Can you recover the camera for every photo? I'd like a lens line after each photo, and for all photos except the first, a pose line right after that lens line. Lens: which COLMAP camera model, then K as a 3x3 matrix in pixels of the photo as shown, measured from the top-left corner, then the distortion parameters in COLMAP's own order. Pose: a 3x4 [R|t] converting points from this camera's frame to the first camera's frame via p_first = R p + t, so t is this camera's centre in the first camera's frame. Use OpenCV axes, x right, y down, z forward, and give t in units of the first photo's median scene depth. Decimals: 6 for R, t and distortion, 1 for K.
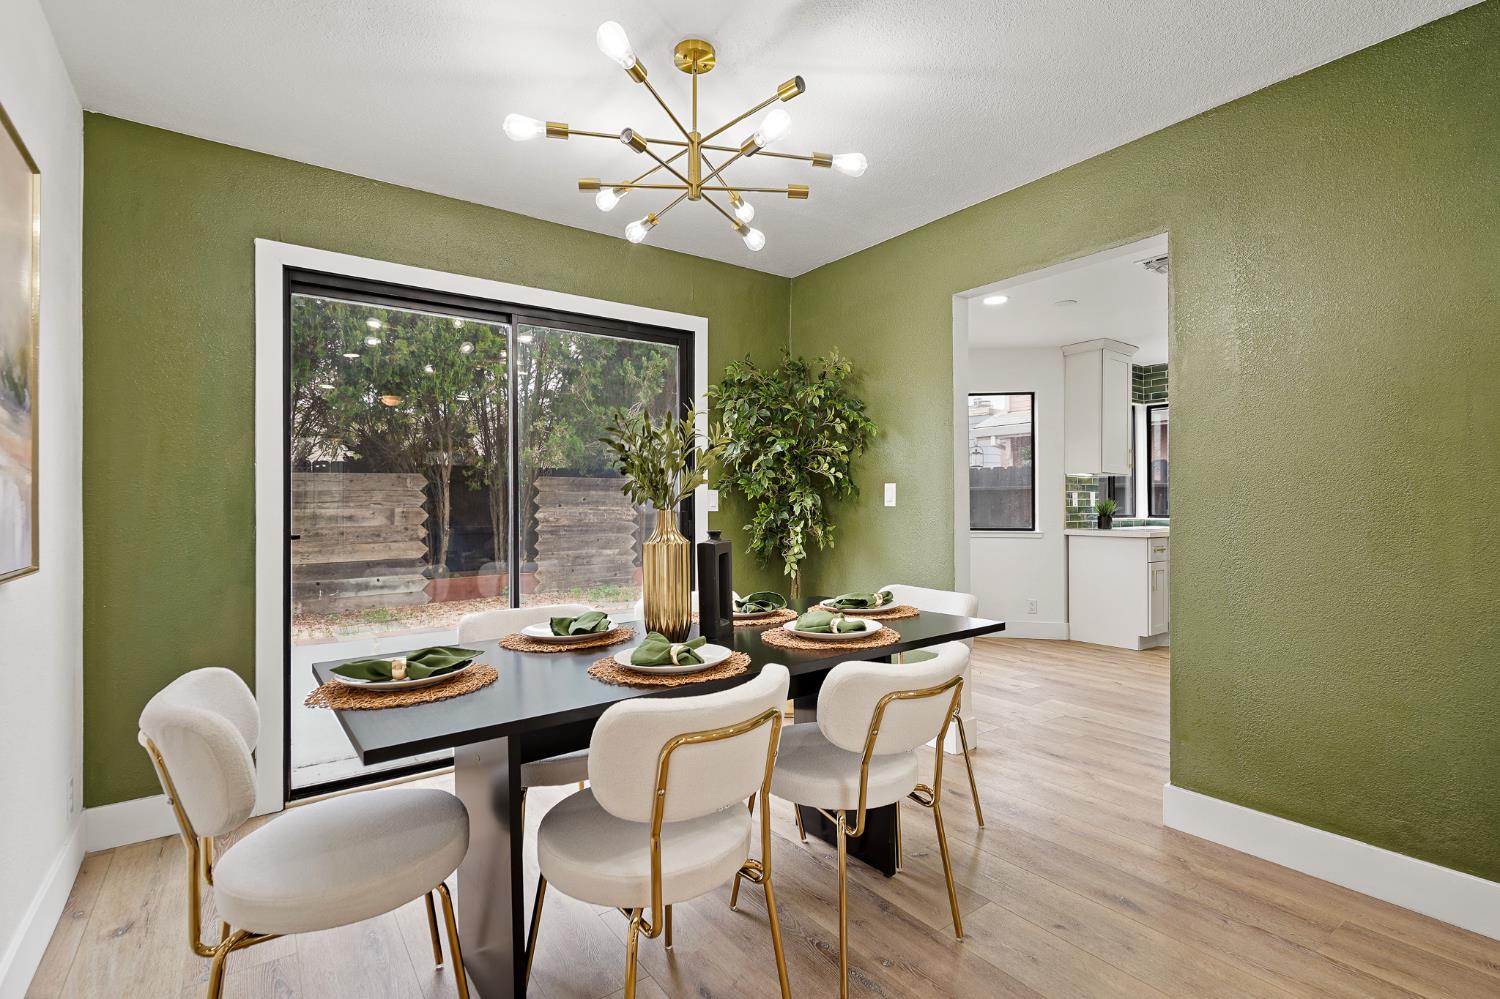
lens RADIAL K [[698.9, 0, 743.1], [0, 698.9, 495.4], [0, 0, 1]] dist [-0.001733, 0.001833]
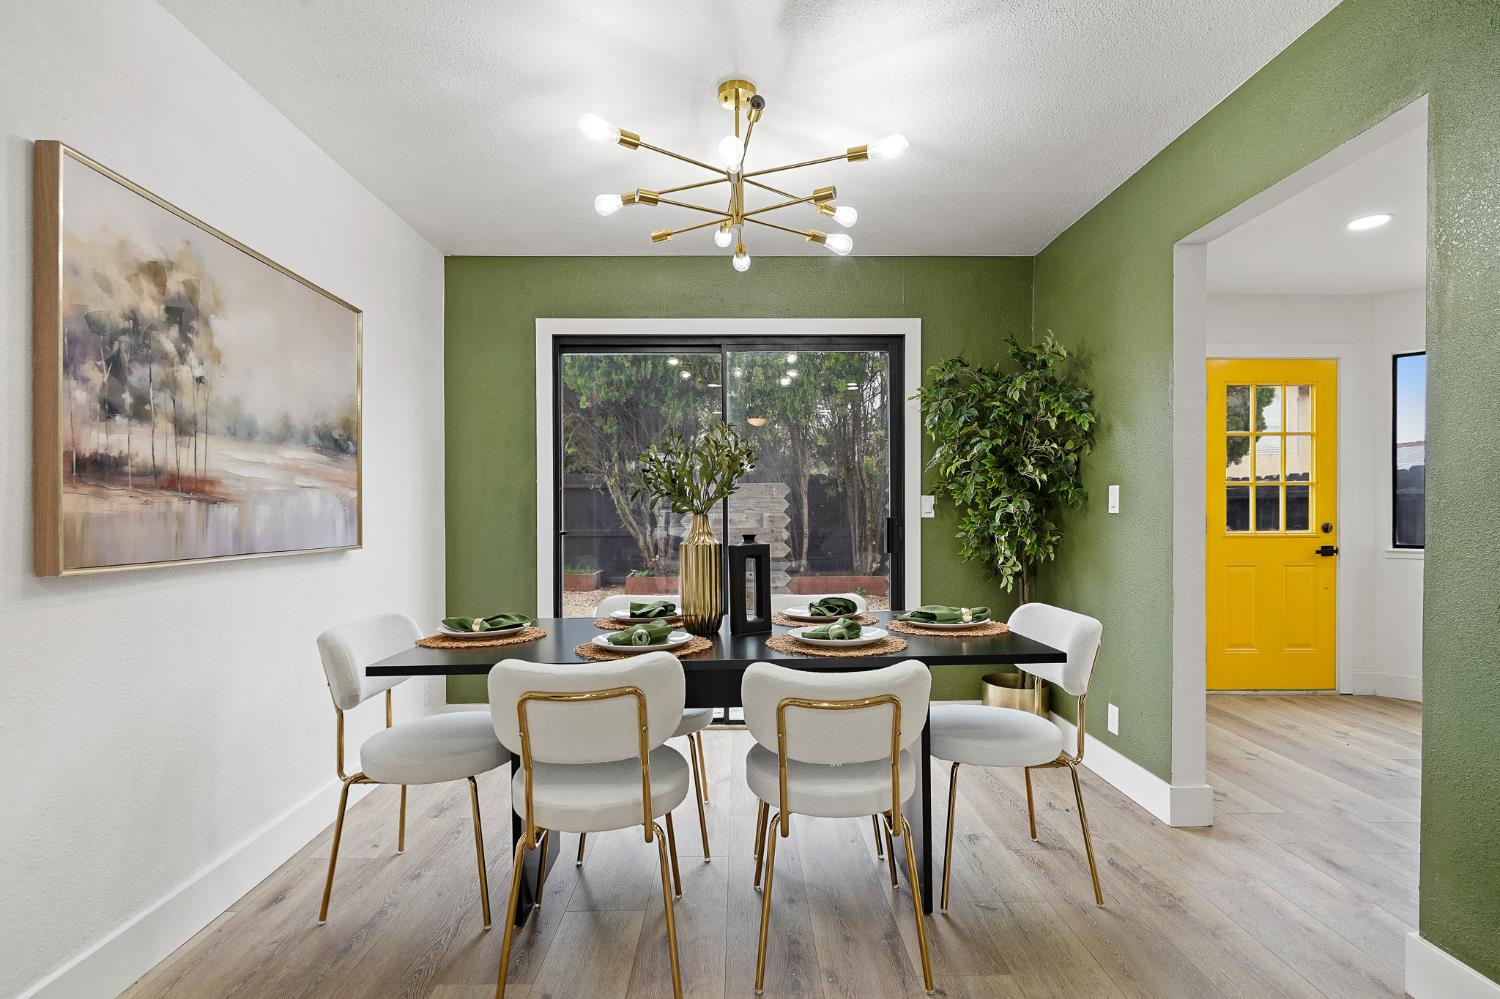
lens RADIAL K [[698.9, 0, 745.8], [0, 698.9, 511.5], [0, 0, 1]] dist [-0.001733, 0.001833]
pose [[0.819225, 0.003286, -0.573463, 0.309800], [0.004660, 0.999912, 0.012386, 0.000988], [0.573453, -0.012819, 0.819138, 0.064498]]
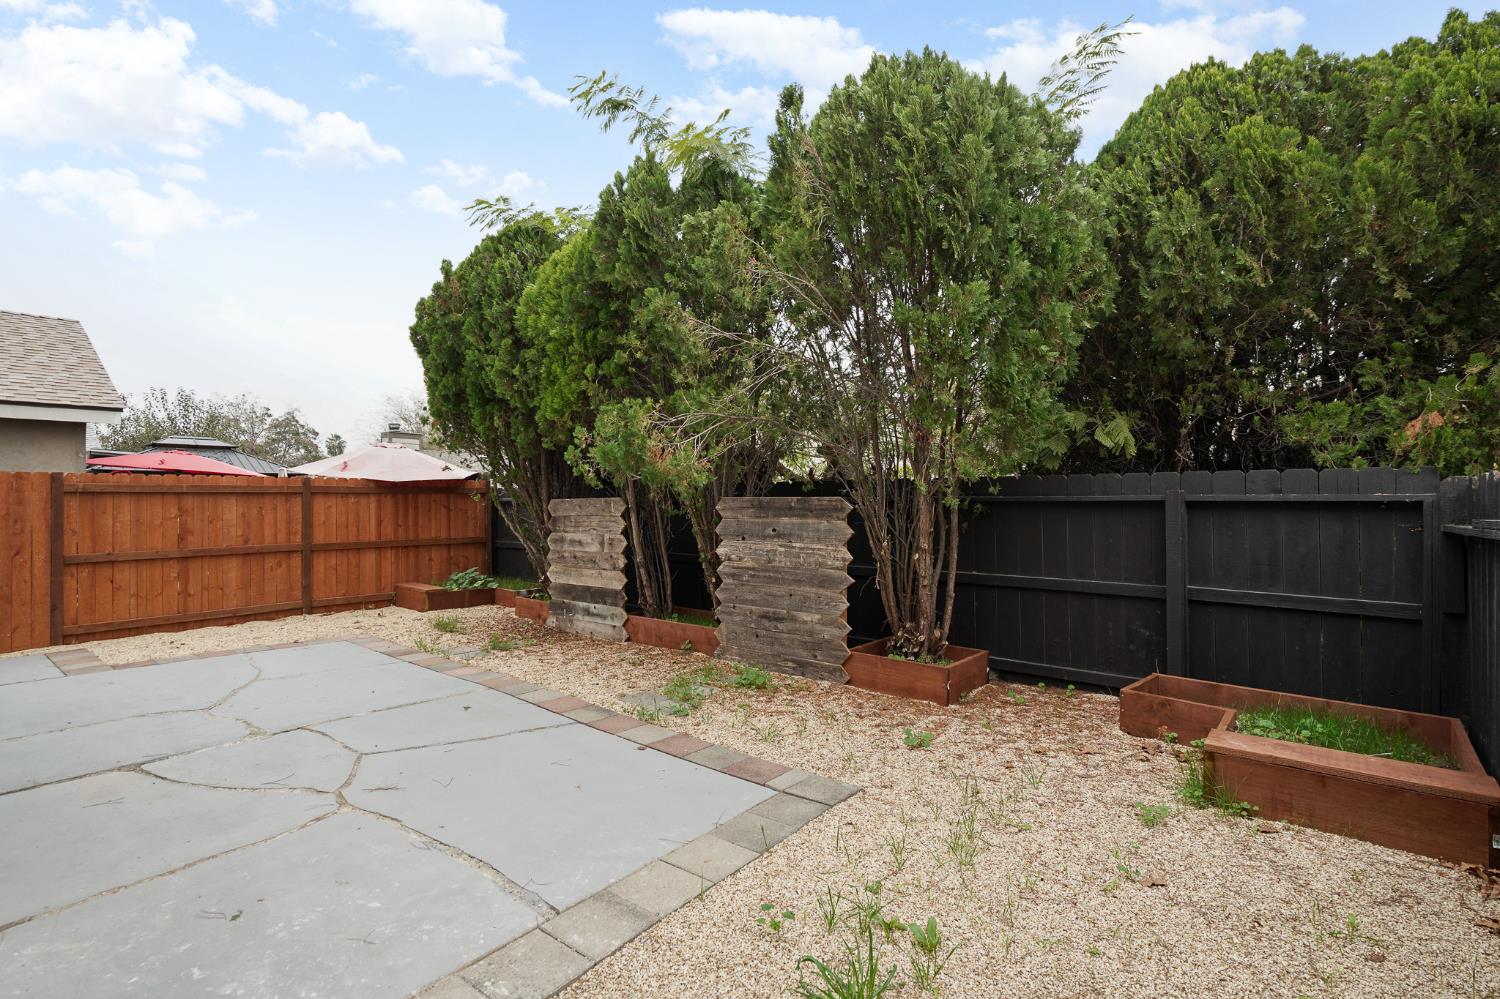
lens RADIAL K [[698.9, 0, 741.1], [0, 698.9, 502.6], [0, 0, 1]] dist [-0.001733, 0.001833]
pose [[0.226953, 0.001611, -0.973904, 1.013165], [0.010261, 0.999939, 0.004045, -0.058235], [0.973852, -0.010911, 0.226923, 2.075470]]
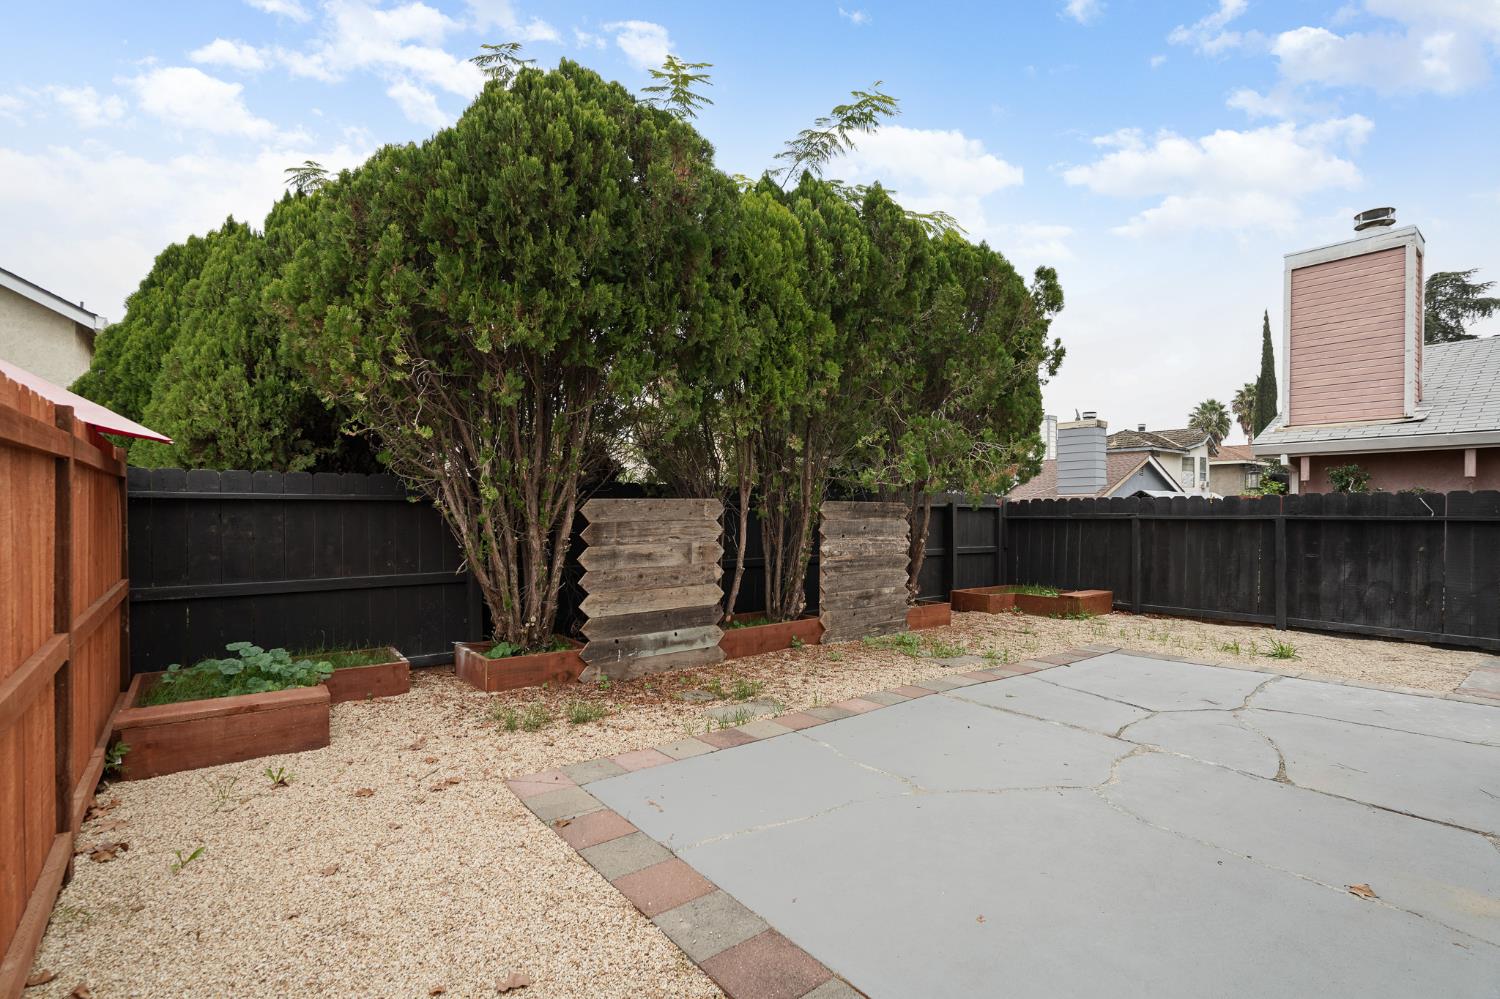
lens RADIAL K [[698.9, 0, 737.2], [0, 698.9, 503.5], [0, 0, 1]] dist [-0.001733, 0.001833]
pose [[0.999725, 0.007062, 0.022367, -1.000642], [-0.007122, 0.999971, 0.002605, -0.061477], [-0.022348, -0.002764, 0.999746, 0.444345]]
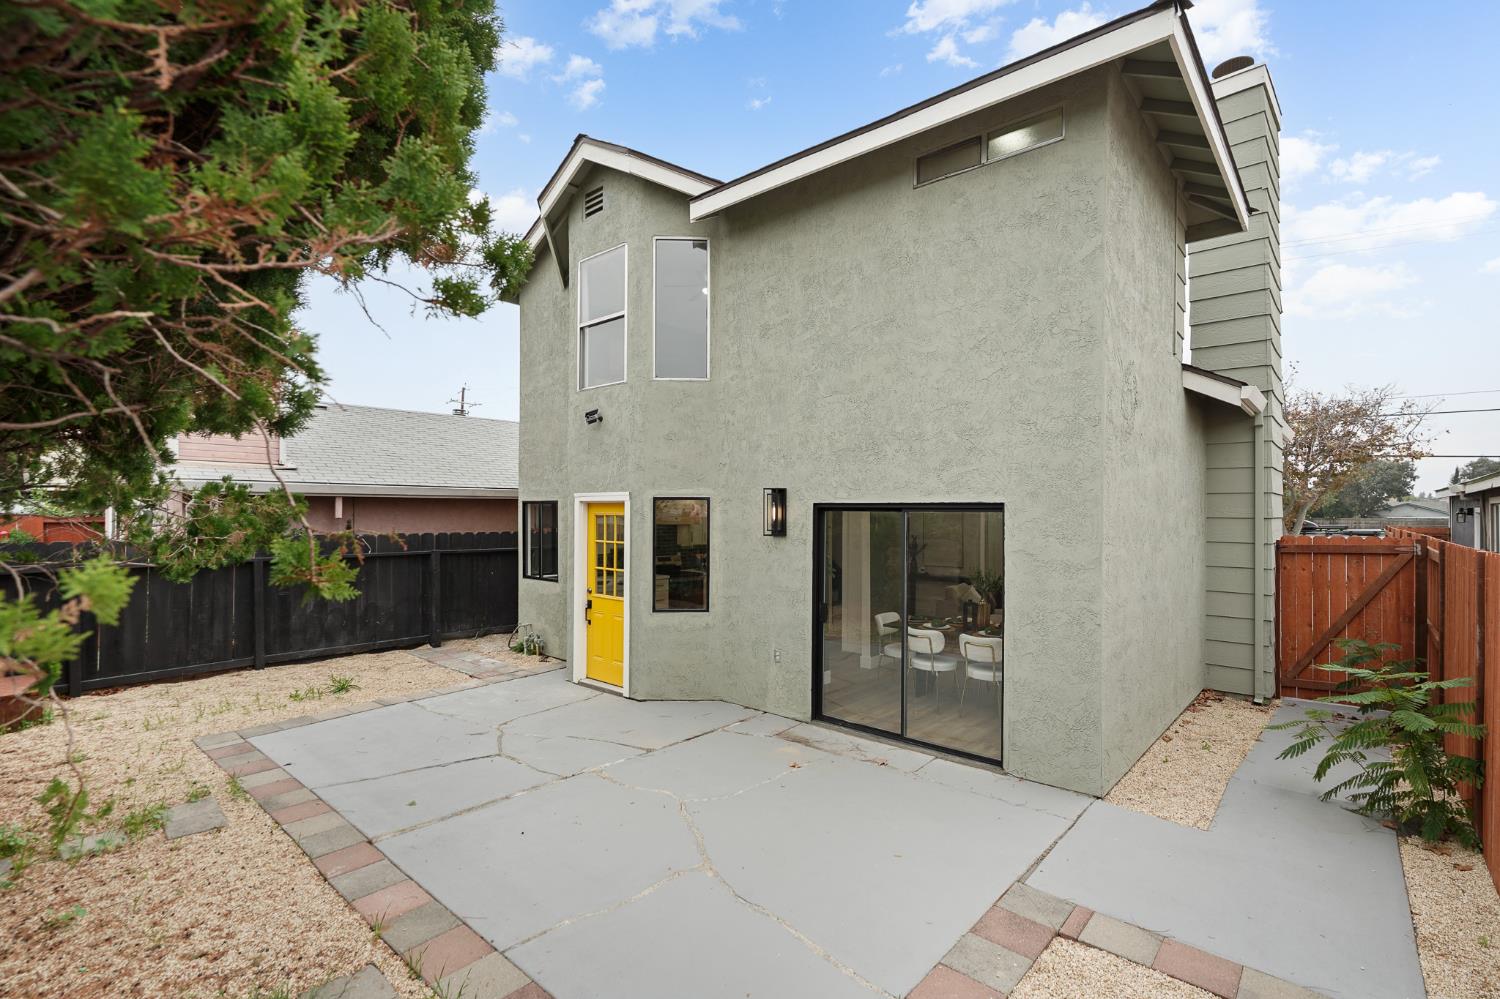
lens RADIAL K [[698.9, 0, 744.7], [0, 698.9, 514.5], [0, 0, 1]] dist [-0.001733, 0.001833]
pose [[-0.206090, -0.004982, 0.978520, -1.754771], [-0.015875, 0.999872, 0.001747, -0.197242], [-0.978404, -0.015174, -0.206143, 1.545705]]
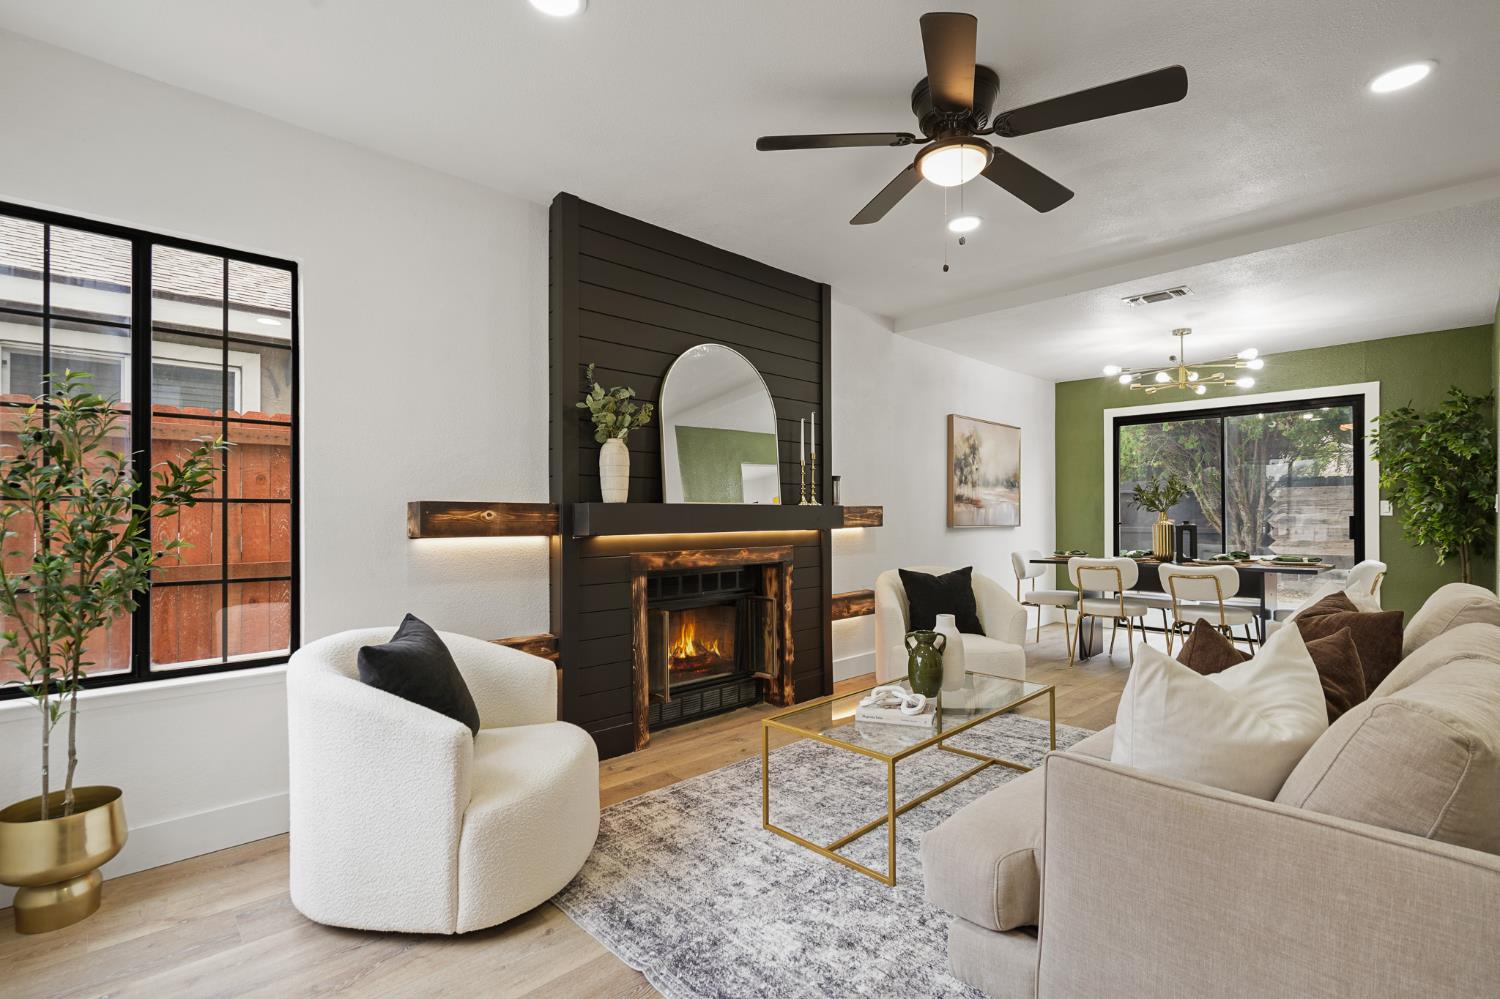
lens RADIAL K [[698.9, 0, 738.2], [0, 698.9, 510.8], [0, 0, 1]] dist [-0.001733, 0.001833]
pose [[0.124287, 0.003292, -0.992241, 1.223809], [0.008984, 0.999950, 0.004443, -0.006304], [0.992206, -0.009467, 0.124251, -0.494071]]
